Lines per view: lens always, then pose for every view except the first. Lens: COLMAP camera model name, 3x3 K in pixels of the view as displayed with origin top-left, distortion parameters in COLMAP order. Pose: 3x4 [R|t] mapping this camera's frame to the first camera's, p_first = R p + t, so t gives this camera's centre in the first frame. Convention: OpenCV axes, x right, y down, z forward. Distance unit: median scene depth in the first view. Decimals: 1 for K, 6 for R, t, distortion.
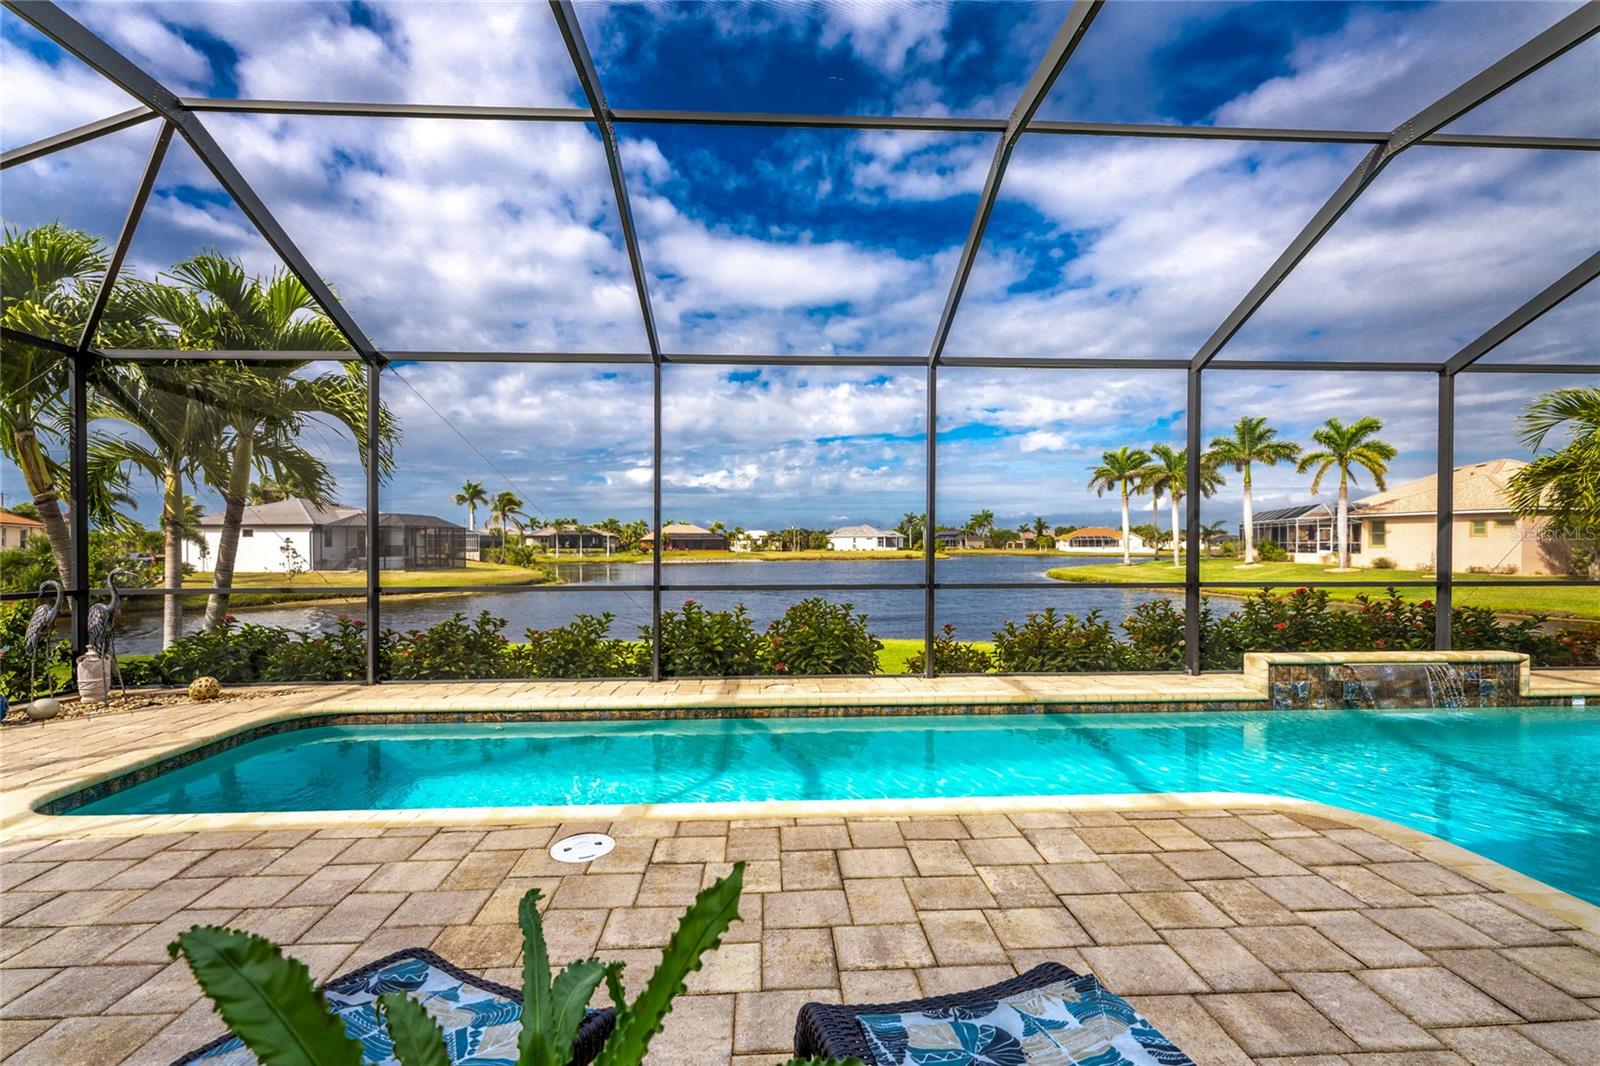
lens RADIAL K [[658.5, 0, 791.5], [0, 658.5, 571.1], [0, 0, 1]] dist [-0.000973, -0.000135]
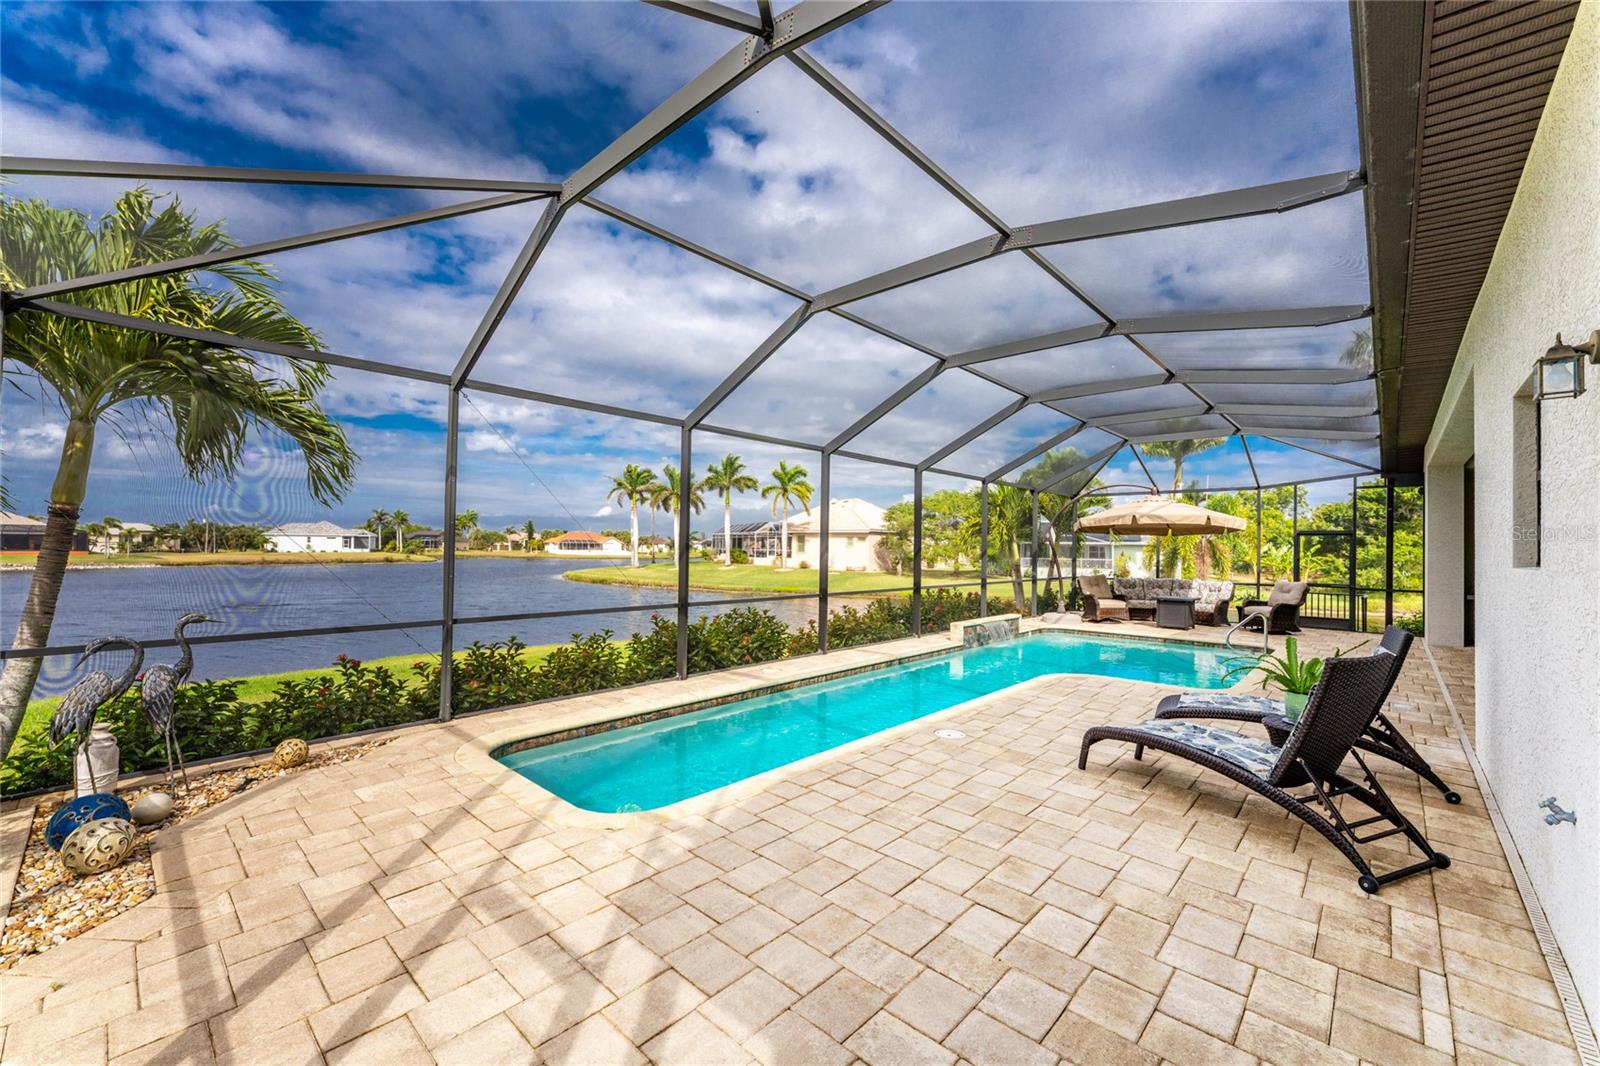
lens RADIAL K [[642.0, 0, 797.6], [0, 642.0, 533.1], [0, 0, 1]] dist [-0.001597, 0.000244]
pose [[0.711108, 0.025821, 0.702609, -0.111795], [0.016829, 0.998414, -0.053724, -0.005360], [-0.702882, 0.050028, 0.709545, -0.005738]]
